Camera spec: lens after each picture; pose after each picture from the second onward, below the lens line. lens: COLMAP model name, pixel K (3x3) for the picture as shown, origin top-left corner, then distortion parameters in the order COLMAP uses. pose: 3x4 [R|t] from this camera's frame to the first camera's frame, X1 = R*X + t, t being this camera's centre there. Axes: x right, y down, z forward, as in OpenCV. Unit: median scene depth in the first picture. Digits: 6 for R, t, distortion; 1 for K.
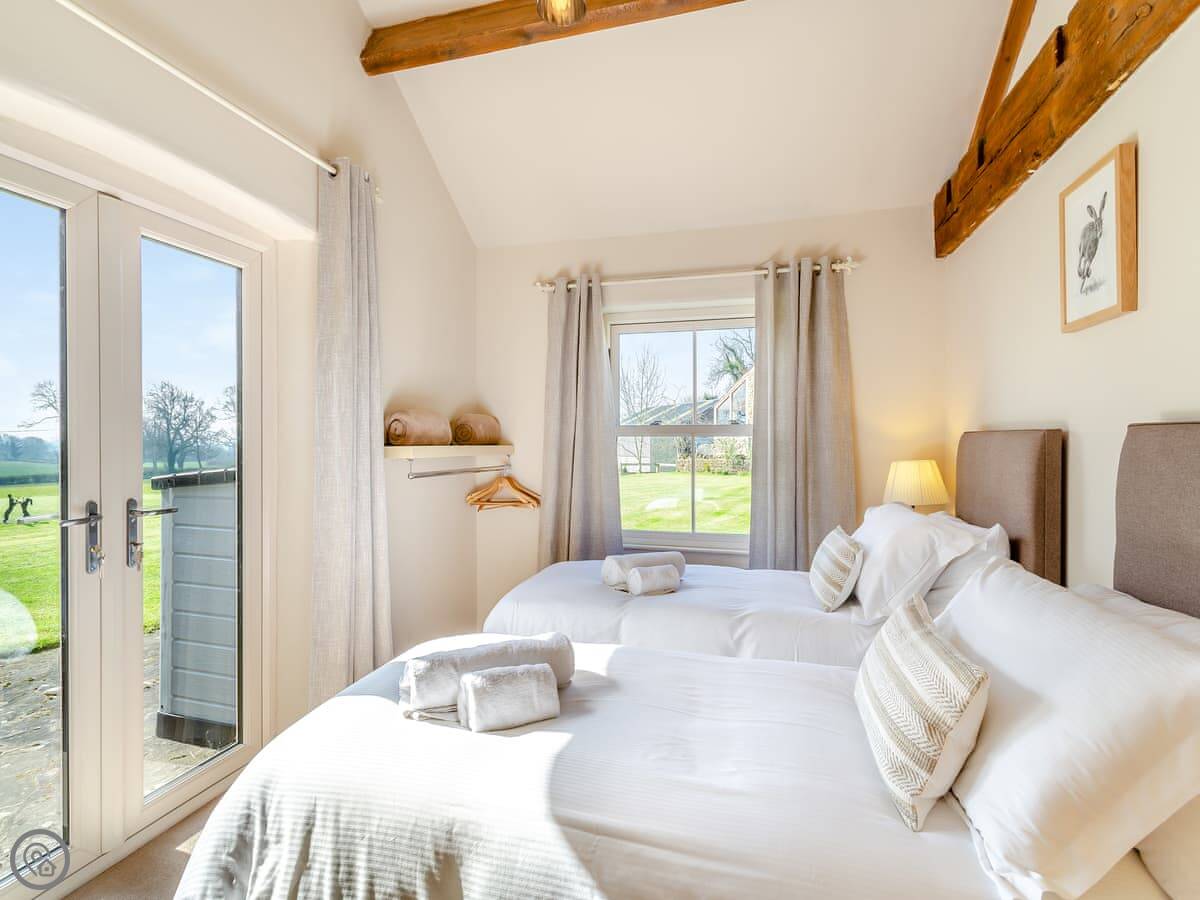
lens RADIAL K [[571.7, 0, 600.0], [0, 571.7, 450.0], [0, 0, 1]] dist [0.002518, 0.000408]
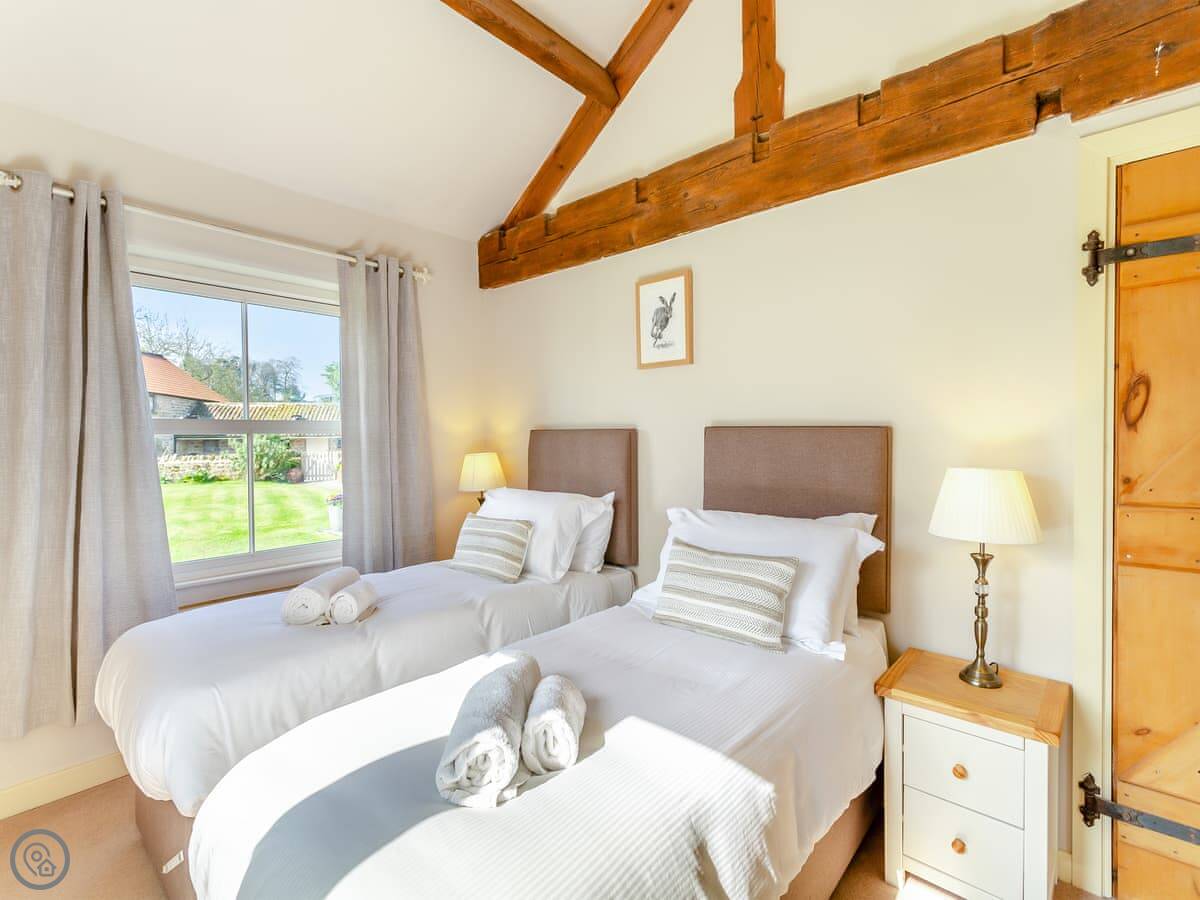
lens RADIAL K [[571.7, 0, 600.0], [0, 571.7, 450.0], [0, 0, 1]] dist [0.002518, 0.000408]
pose [[0.444175, -0.031269, 0.895394, -0.610261], [0.022628, 0.999464, 0.023679, -0.015660], [-0.895654, 0.009743, 0.444645, 0.339387]]
